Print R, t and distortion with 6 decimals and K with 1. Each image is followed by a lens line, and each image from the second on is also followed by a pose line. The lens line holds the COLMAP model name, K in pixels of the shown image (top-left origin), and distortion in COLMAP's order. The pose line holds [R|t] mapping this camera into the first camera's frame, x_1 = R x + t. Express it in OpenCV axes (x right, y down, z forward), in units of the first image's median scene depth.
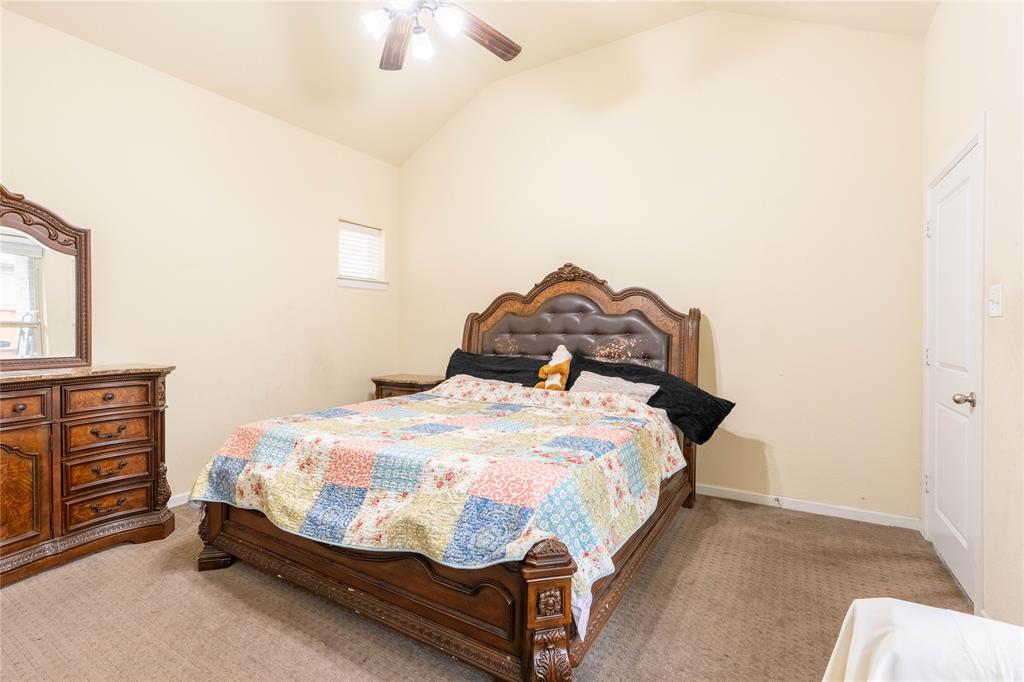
lens RADIAL K [[451.8, 0, 502.3], [0, 451.8, 338.8], [0, 0, 1]] dist [-0.002679, 0.000875]
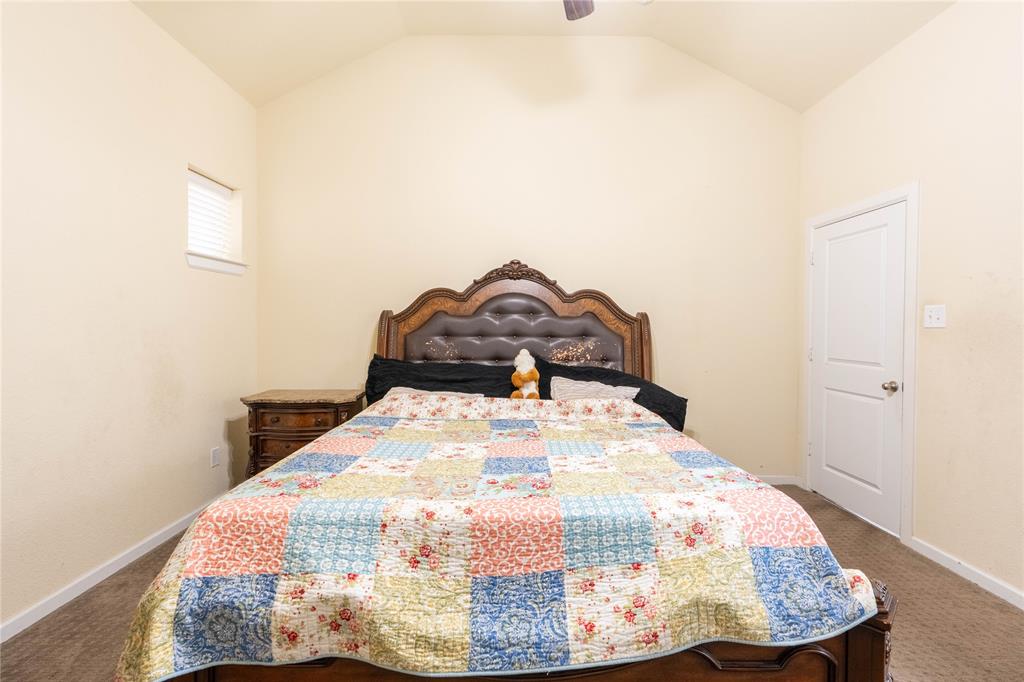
lens RADIAL K [[451.8, 0, 510.5], [0, 451.8, 338.0], [0, 0, 1]] dist [-0.002679, 0.000875]
pose [[0.857048, -0.008080, 0.515173, -0.416161], [0.004281, 0.999954, 0.008562, -0.018936], [-0.515219, -0.005132, 0.857043, 0.257223]]
